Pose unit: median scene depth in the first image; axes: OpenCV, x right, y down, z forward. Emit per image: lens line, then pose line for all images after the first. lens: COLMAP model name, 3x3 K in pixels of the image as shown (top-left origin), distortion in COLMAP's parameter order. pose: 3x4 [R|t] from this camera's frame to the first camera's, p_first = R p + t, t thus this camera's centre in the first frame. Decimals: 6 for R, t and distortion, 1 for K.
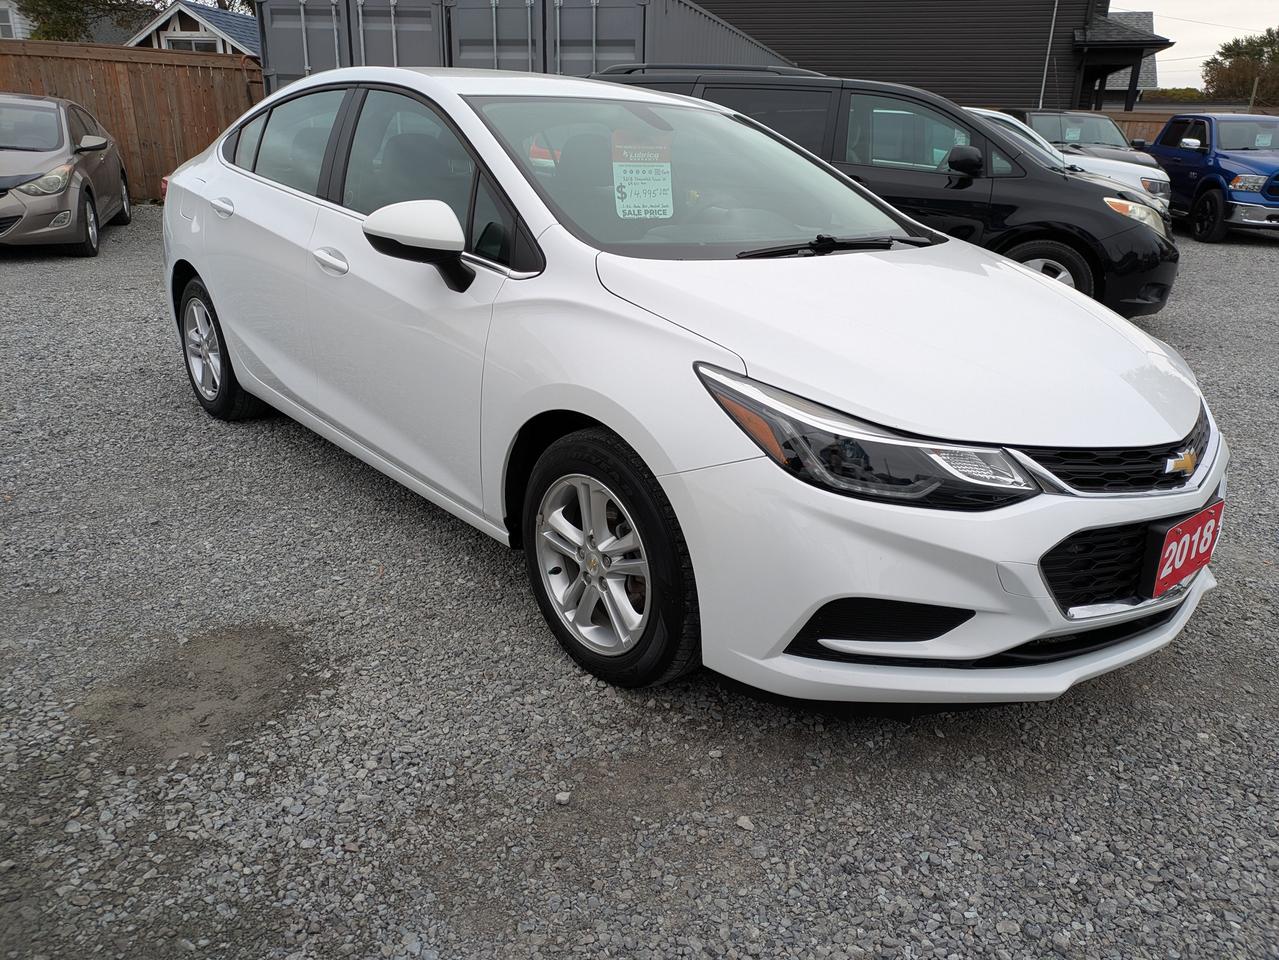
lens RADIAL K [[886.2, 0, 618.6], [0, 886.2, 483.2], [0, 0, 1]] dist [0.065101, -0.036274]
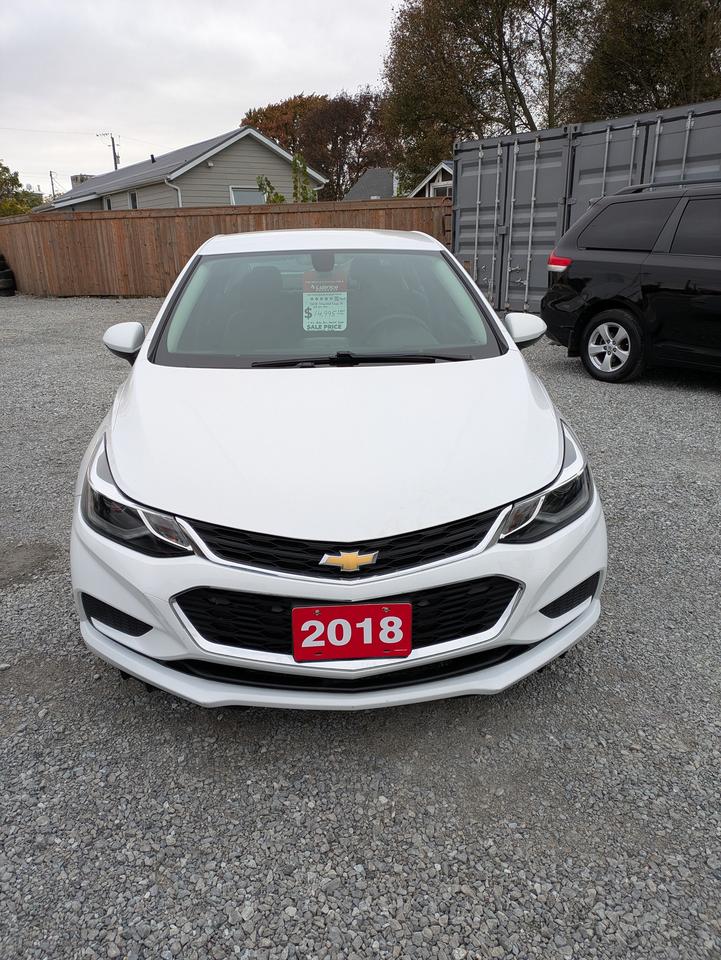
lens RADIAL K [[697.8, 0, 360.5], [0, 697.8, 480.0], [0, 0, 1]] dist [0.003264, -0.001916]
pose [[0.798136, 0.147440, -0.584158, 0.766356], [-0.165318, 0.985973, 0.022984, -0.100702], [0.579353, 0.078228, 0.811314, 0.157260]]
